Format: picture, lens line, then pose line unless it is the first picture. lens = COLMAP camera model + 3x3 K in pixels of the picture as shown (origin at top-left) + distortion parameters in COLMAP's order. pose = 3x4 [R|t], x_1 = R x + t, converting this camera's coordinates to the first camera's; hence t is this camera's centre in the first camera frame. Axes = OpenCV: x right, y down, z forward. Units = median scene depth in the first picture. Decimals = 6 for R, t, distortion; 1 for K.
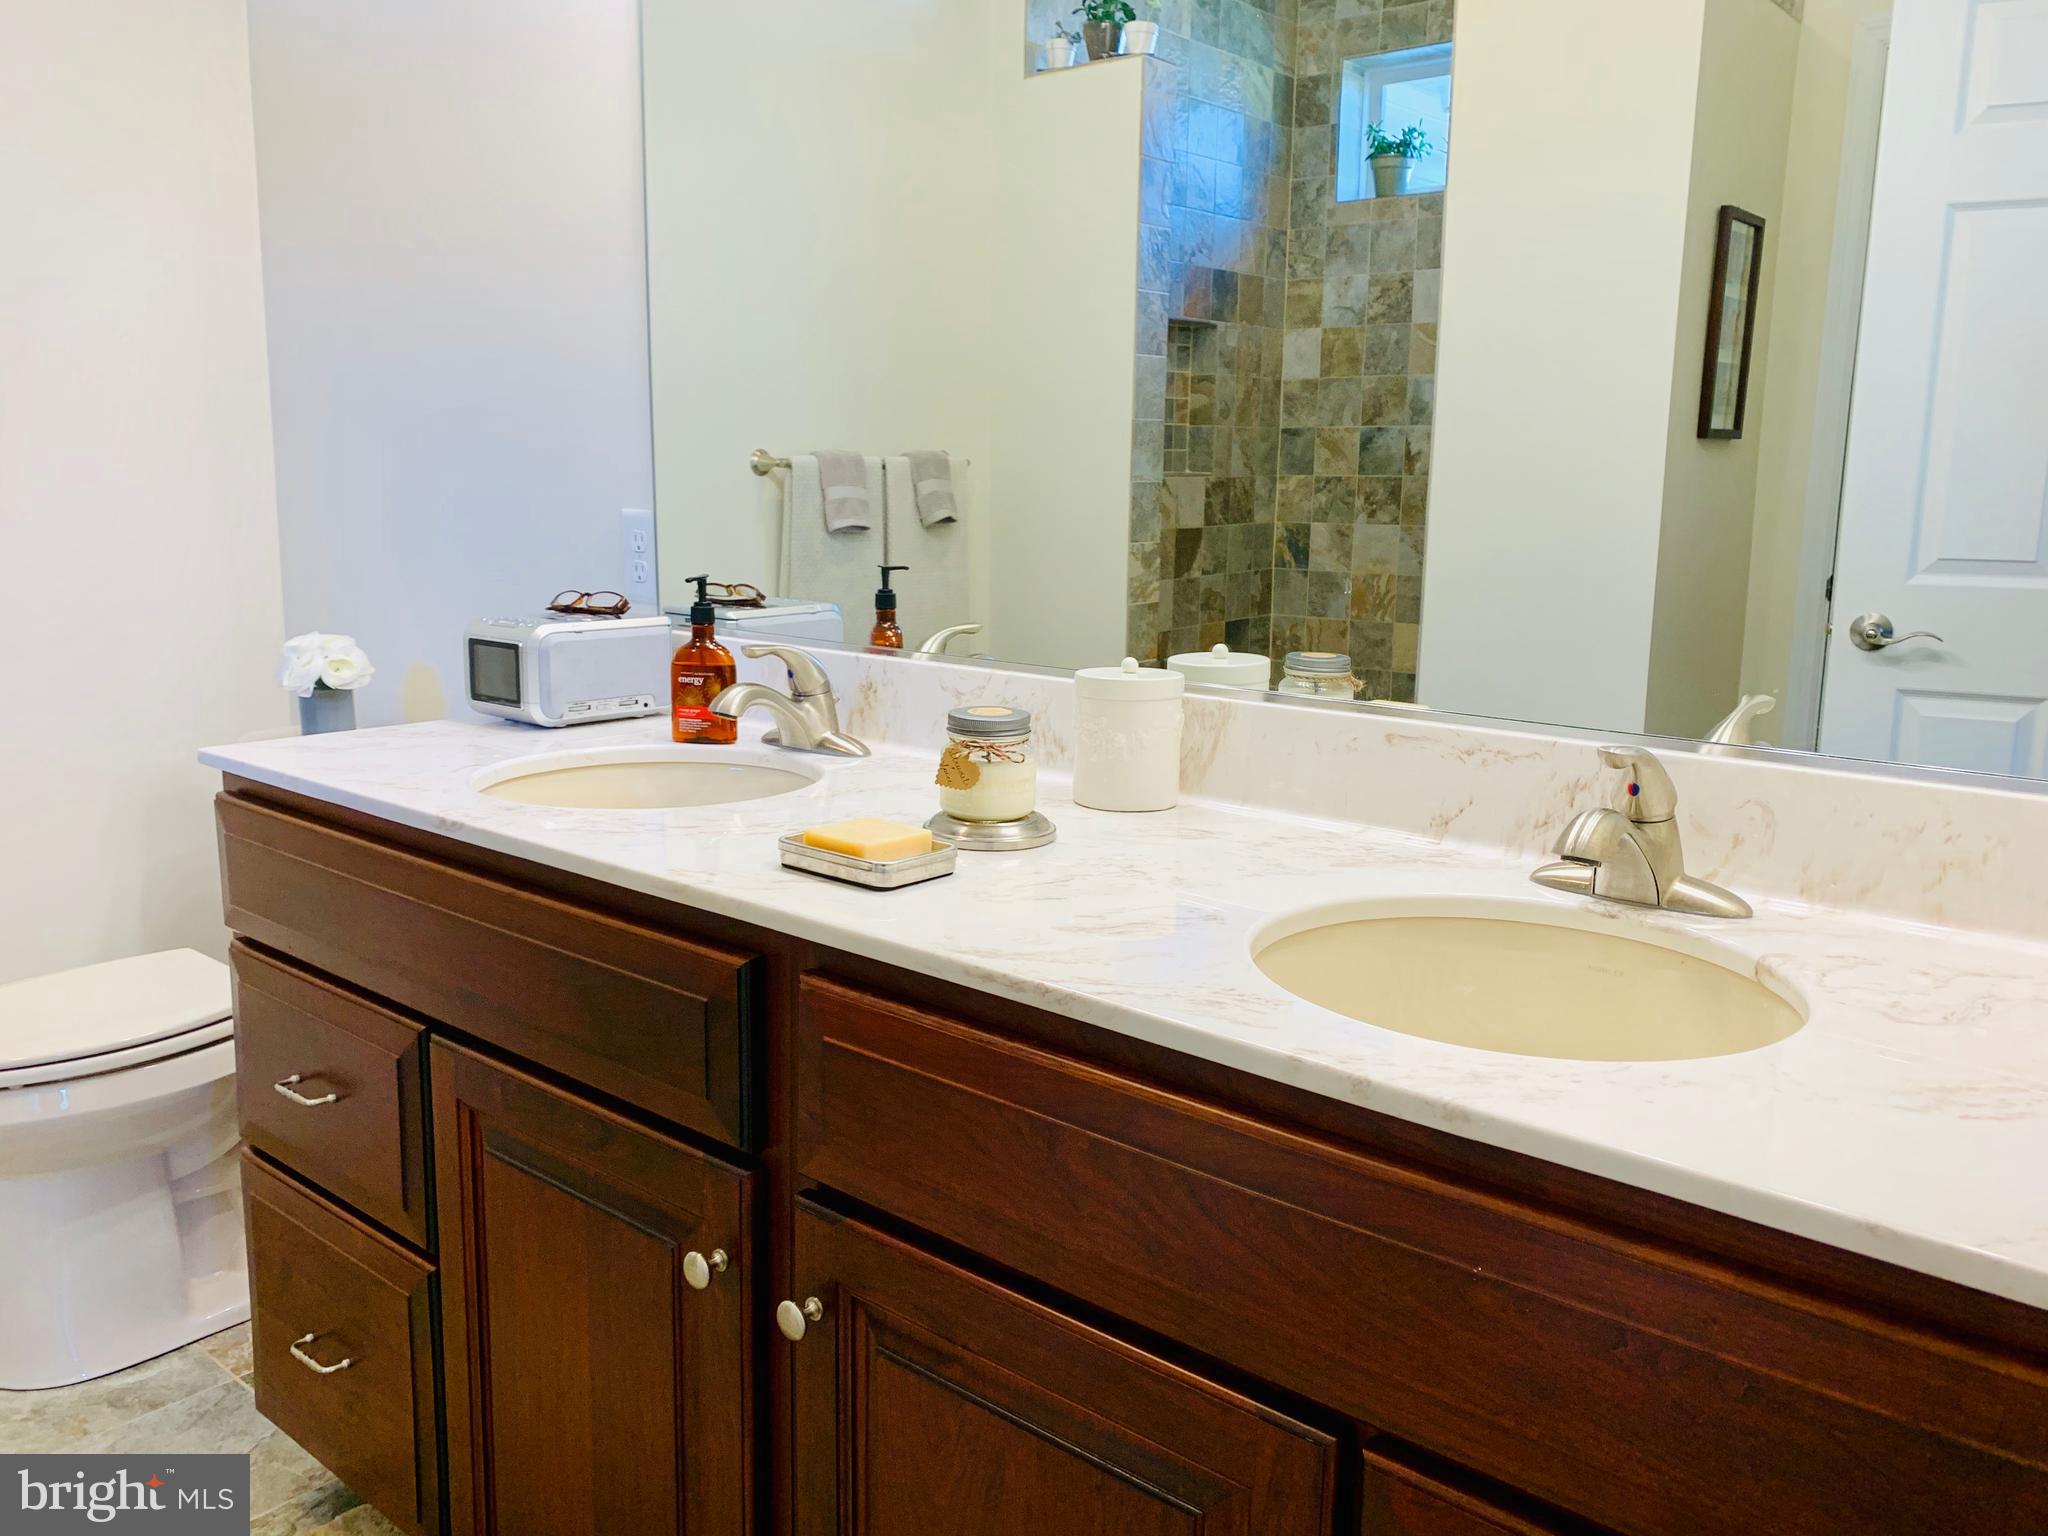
lens RADIAL K [[1587.6, 0, 975.5], [0, 1587.6, 771.6], [0, 0, 1]] dist [0.134776, -0.162457]
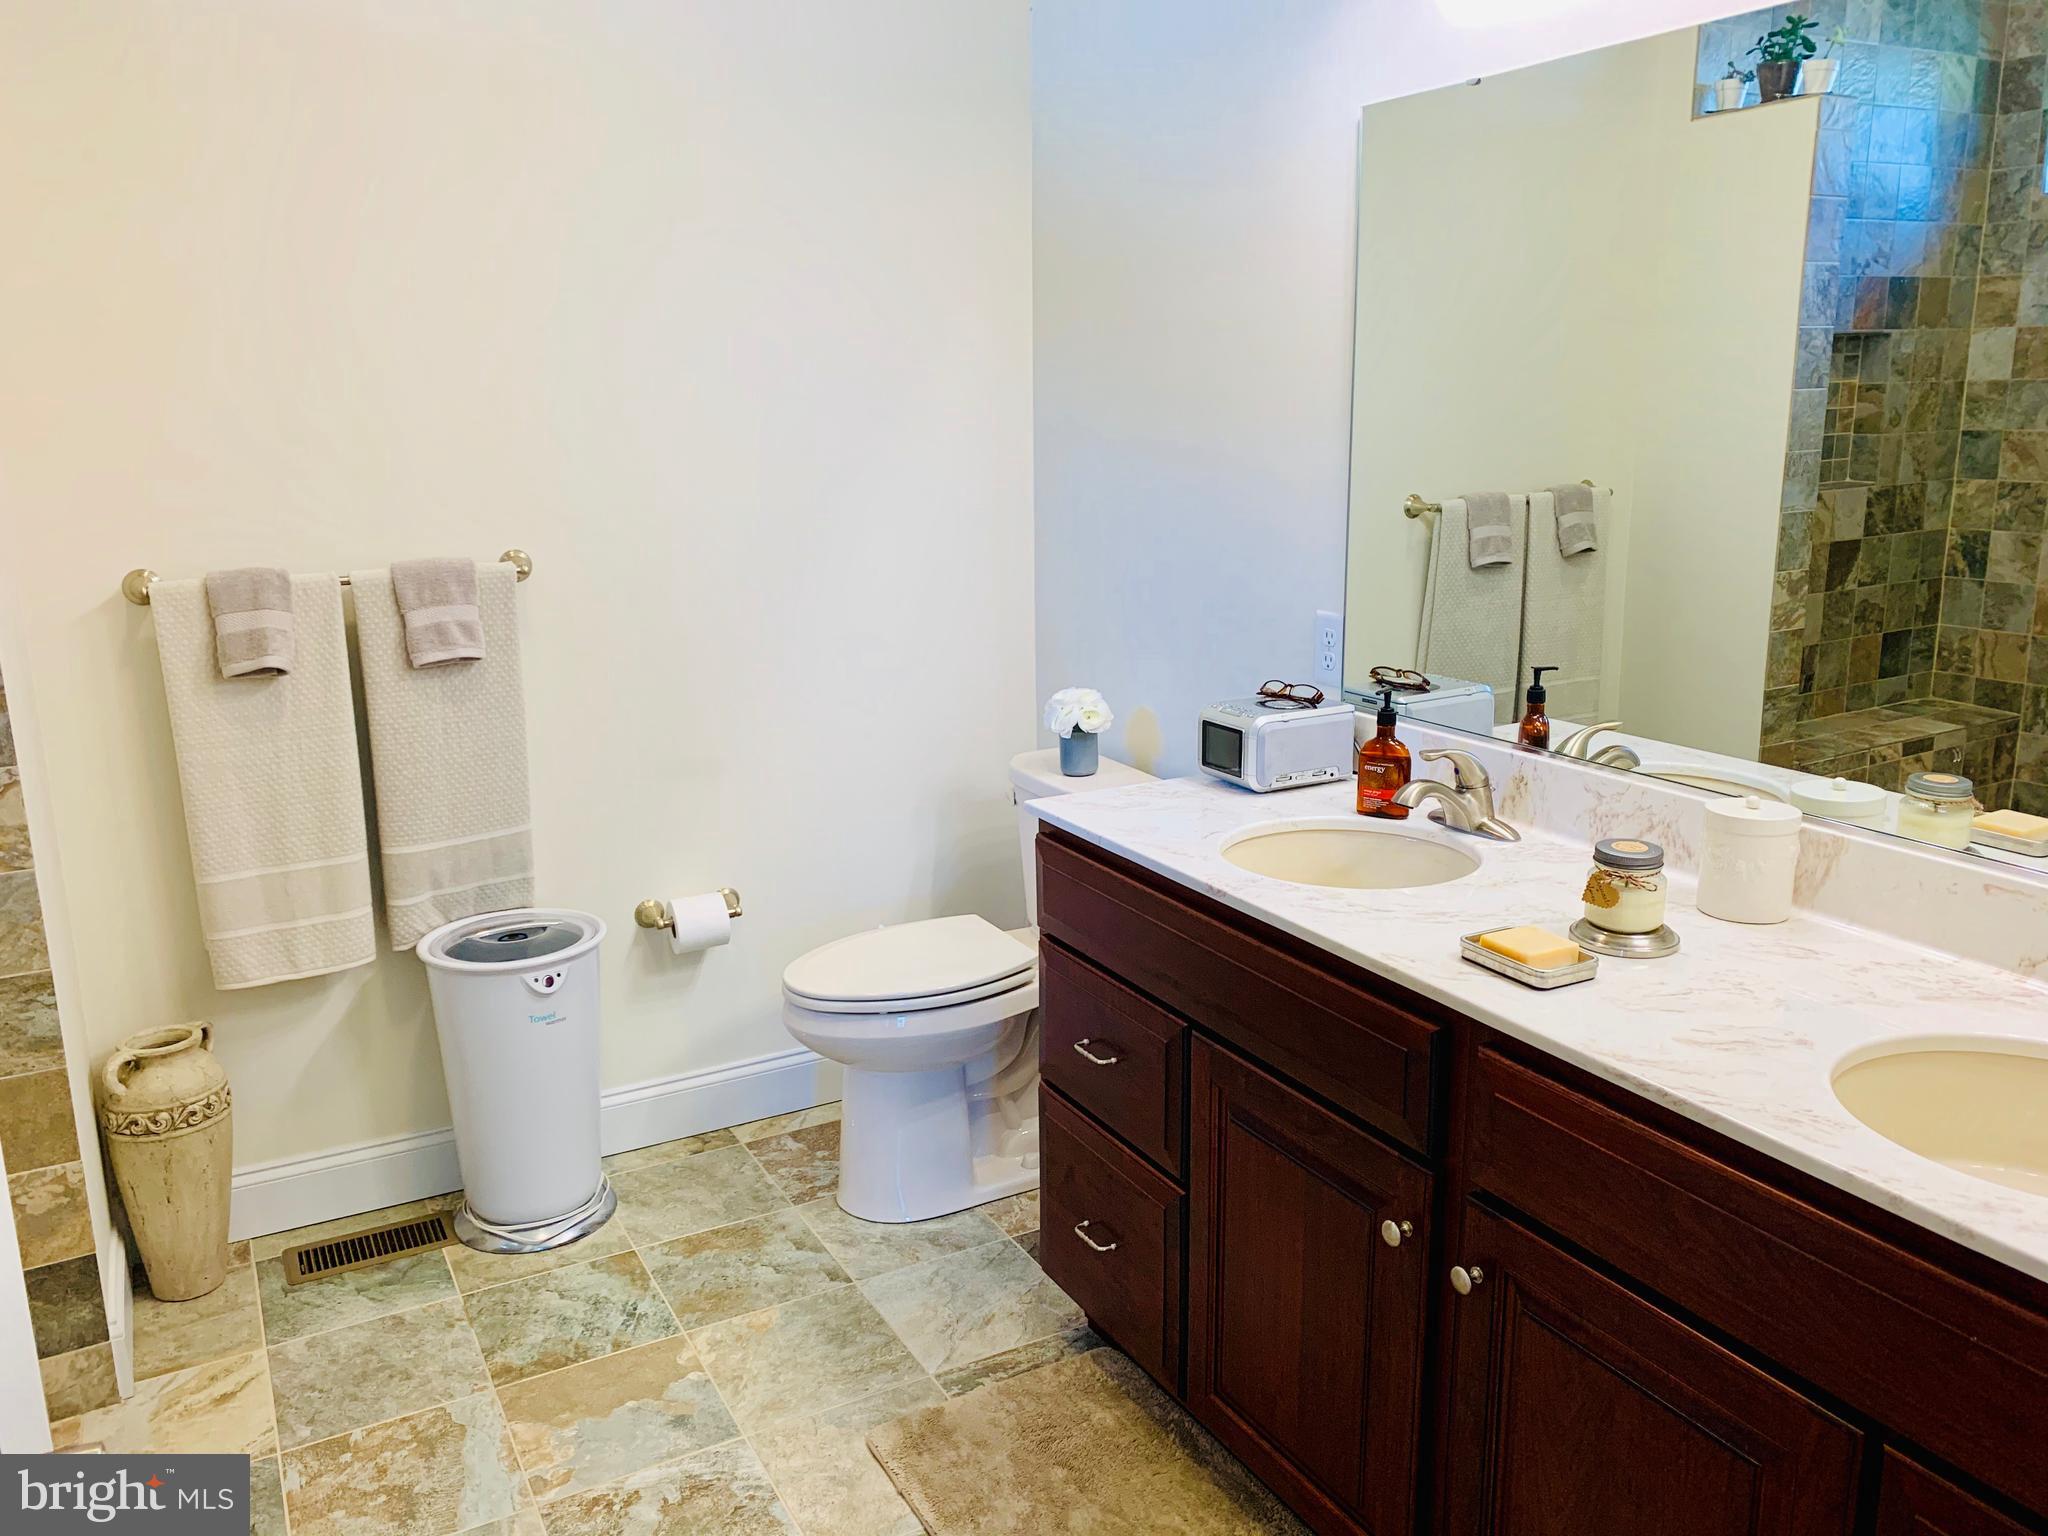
lens RADIAL K [[1549.3, 0, 1024.0], [0, 1549.3, 768.0], [0, 0, 1]] dist [0.045041, -0.016456]
pose [[0.938525, 0.049947, -0.341578, -0.013113], [-0.036662, 0.998303, 0.045242, -0.081532], [0.343258, -0.029938, 0.938764, -0.212608]]
